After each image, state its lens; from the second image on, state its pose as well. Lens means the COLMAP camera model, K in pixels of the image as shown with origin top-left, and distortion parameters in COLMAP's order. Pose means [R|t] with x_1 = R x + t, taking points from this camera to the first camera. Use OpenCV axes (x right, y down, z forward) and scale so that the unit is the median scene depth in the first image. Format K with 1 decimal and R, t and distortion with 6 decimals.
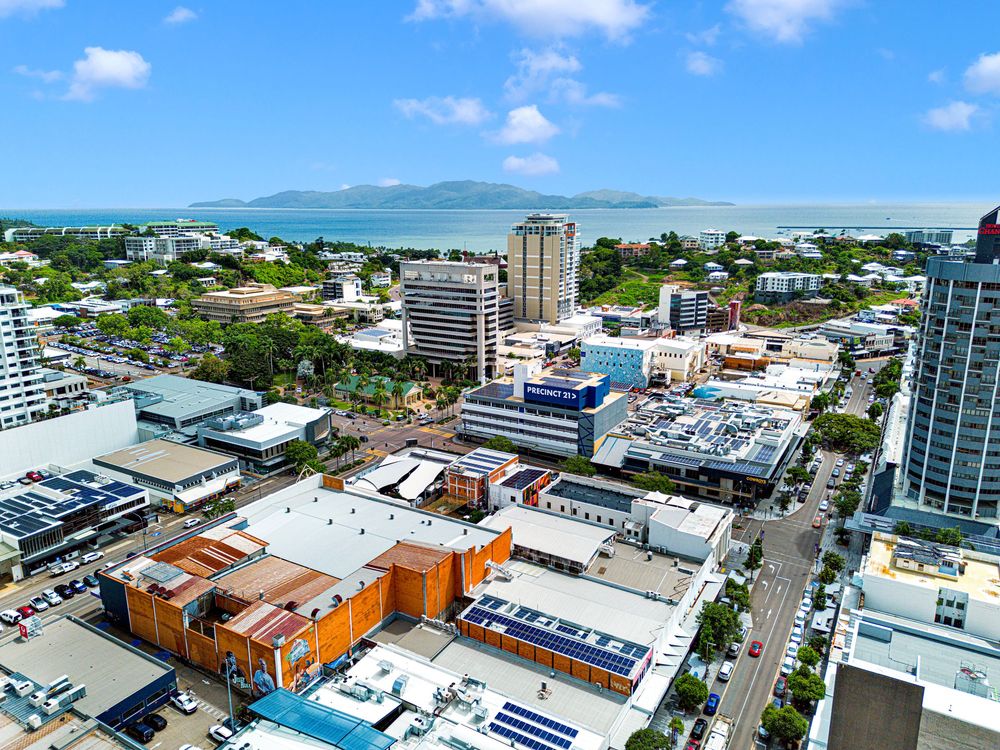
lens RADIAL K [[701.3, 0, 500.0], [0, 701.3, 375.0], [0, 0, 1]] dist [0.072676, -0.077550]
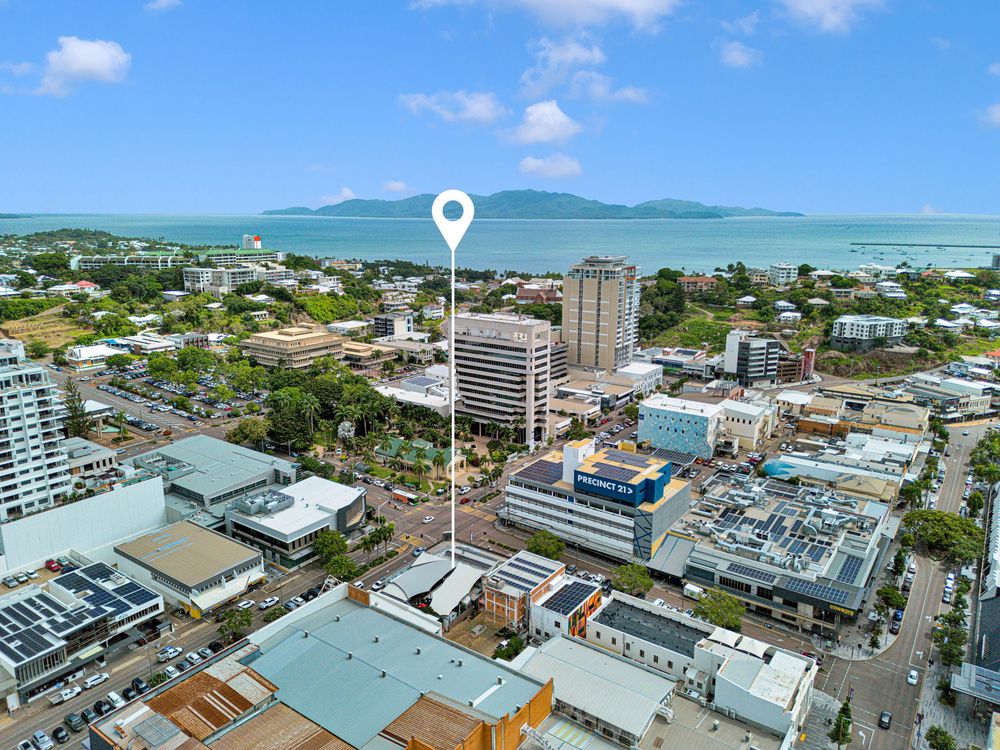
lens RADIAL K [[701.3, 0, 500.0], [0, 701.3, 375.0], [0, 0, 1]] dist [0.072676, -0.077550]
pose [[0.996494, 0.024440, -0.080012, 0.006446], [-0.025301, 0.999632, -0.009767, -0.078500], [0.079743, 0.011758, 0.996746, 0.065430]]
